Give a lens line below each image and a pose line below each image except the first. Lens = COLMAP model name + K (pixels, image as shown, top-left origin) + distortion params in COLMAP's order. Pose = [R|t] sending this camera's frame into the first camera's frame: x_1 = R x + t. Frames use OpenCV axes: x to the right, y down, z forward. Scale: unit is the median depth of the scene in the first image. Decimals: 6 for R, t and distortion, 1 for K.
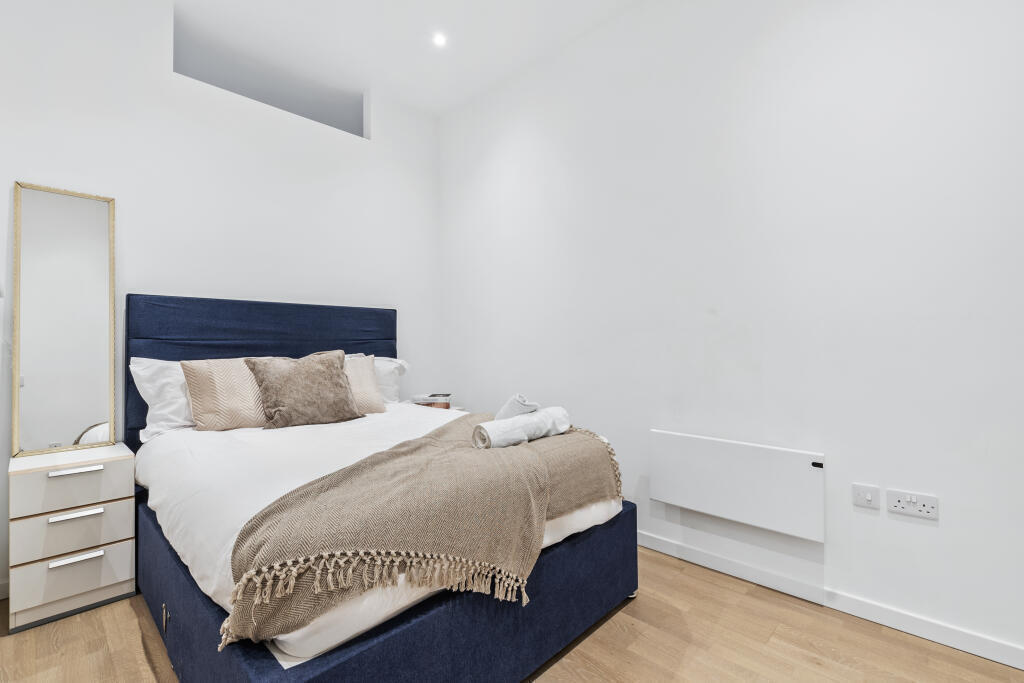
lens RADIAL K [[455.1, 0, 512.0], [0, 455.1, 341.5], [0, 0, 1]] dist [0.002769, -0.000129]
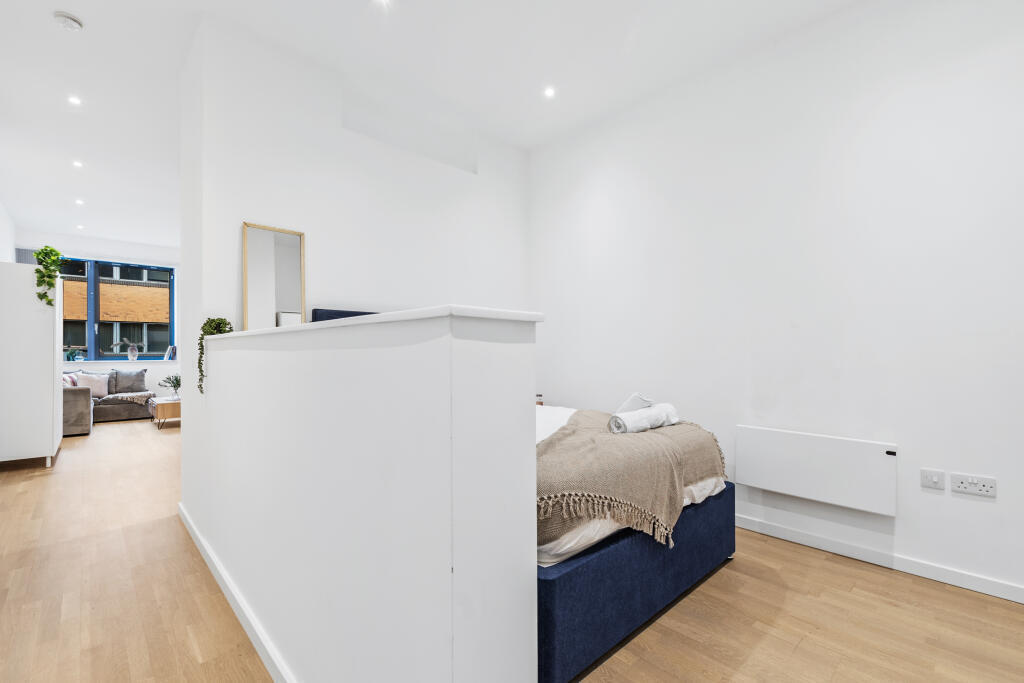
lens RADIAL K [[448.7, 0, 510.8], [0, 448.7, 350.6], [0, 0, 1]] dist [-0.001465, 0.000099]
pose [[0.998505, 0.009840, -0.053768, -0.318590], [-0.009557, 0.999939, 0.005520, -0.001042], [0.053819, -0.004998, 0.998538, -0.282678]]
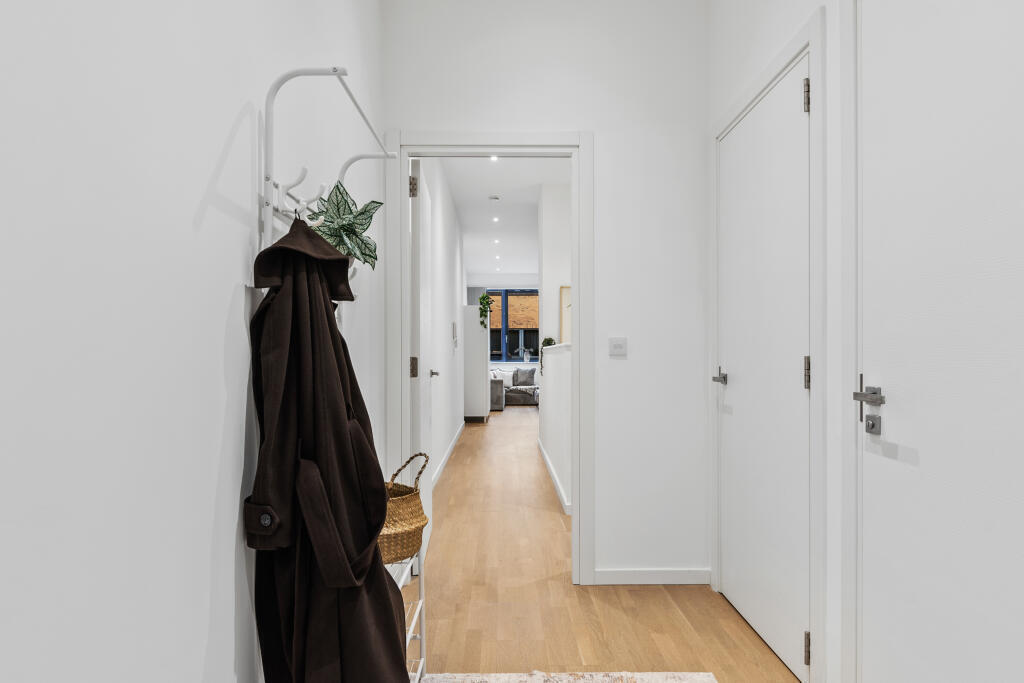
lens RADIAL K [[617.7, 0, 512.0], [0, 617.7, 353.5], [0, 0, 1]] dist [0.000131, 0.000006]
pose [[0.699538, 0.005732, -0.714573, 1.339622], [0.000348, 0.999965, 0.008363, -0.021894], [0.714596, -0.006099, 0.699511, -1.839909]]
